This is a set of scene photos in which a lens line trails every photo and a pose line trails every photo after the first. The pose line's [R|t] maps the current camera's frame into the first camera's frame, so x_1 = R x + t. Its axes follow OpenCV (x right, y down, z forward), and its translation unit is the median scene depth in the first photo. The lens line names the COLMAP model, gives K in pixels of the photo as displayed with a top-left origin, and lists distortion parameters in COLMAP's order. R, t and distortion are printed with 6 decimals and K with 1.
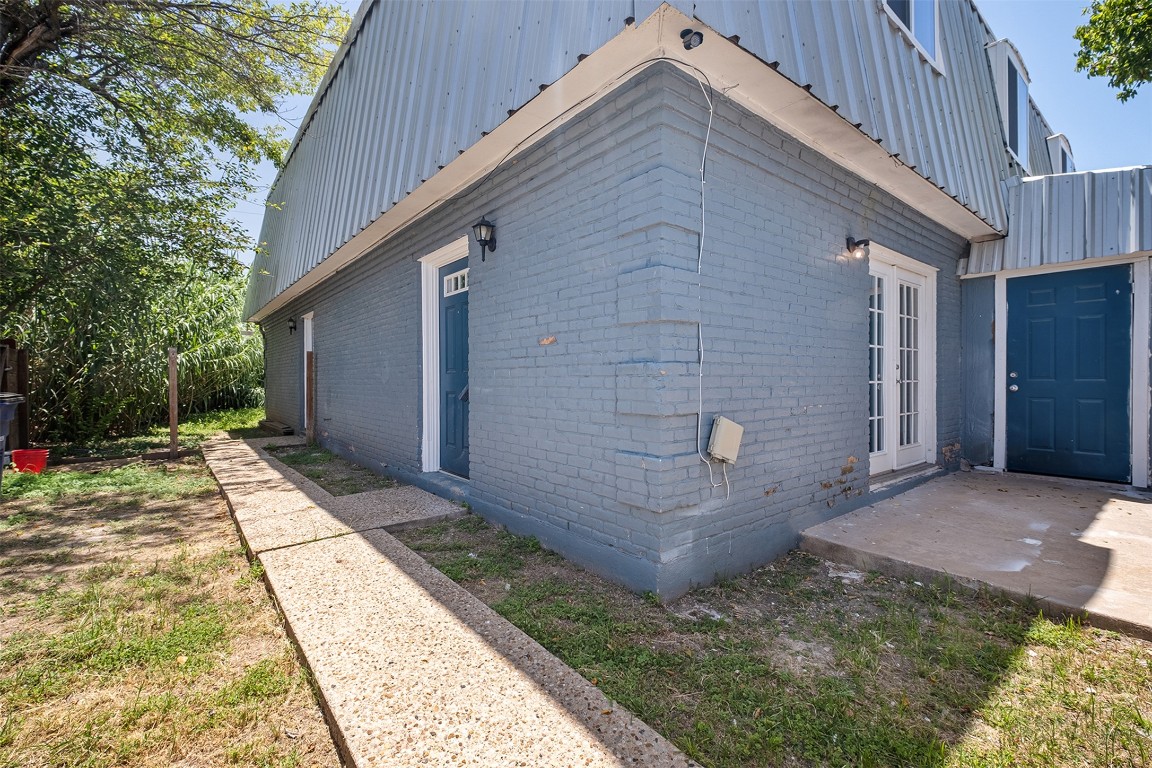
lens RADIAL K [[504.7, 0, 579.6], [0, 504.7, 381.1], [0, 0, 1]] dist [0.002351, -0.005106]
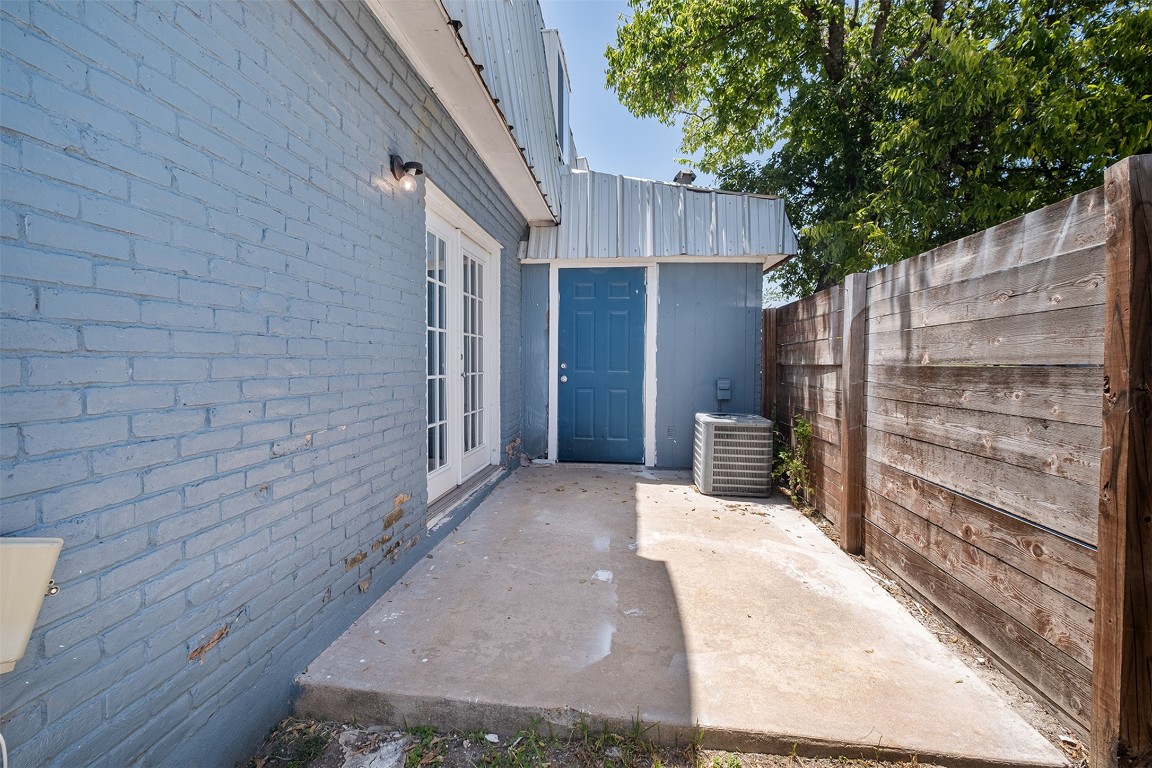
lens RADIAL K [[504.7, 0, 579.6], [0, 504.7, 381.1], [0, 0, 1]] dist [0.002351, -0.005106]
pose [[0.706555, -0.019574, 0.707387, 0.234362], [-0.004934, 0.999457, 0.032584, -0.020397], [-0.707641, -0.026513, 0.706075, 0.363398]]
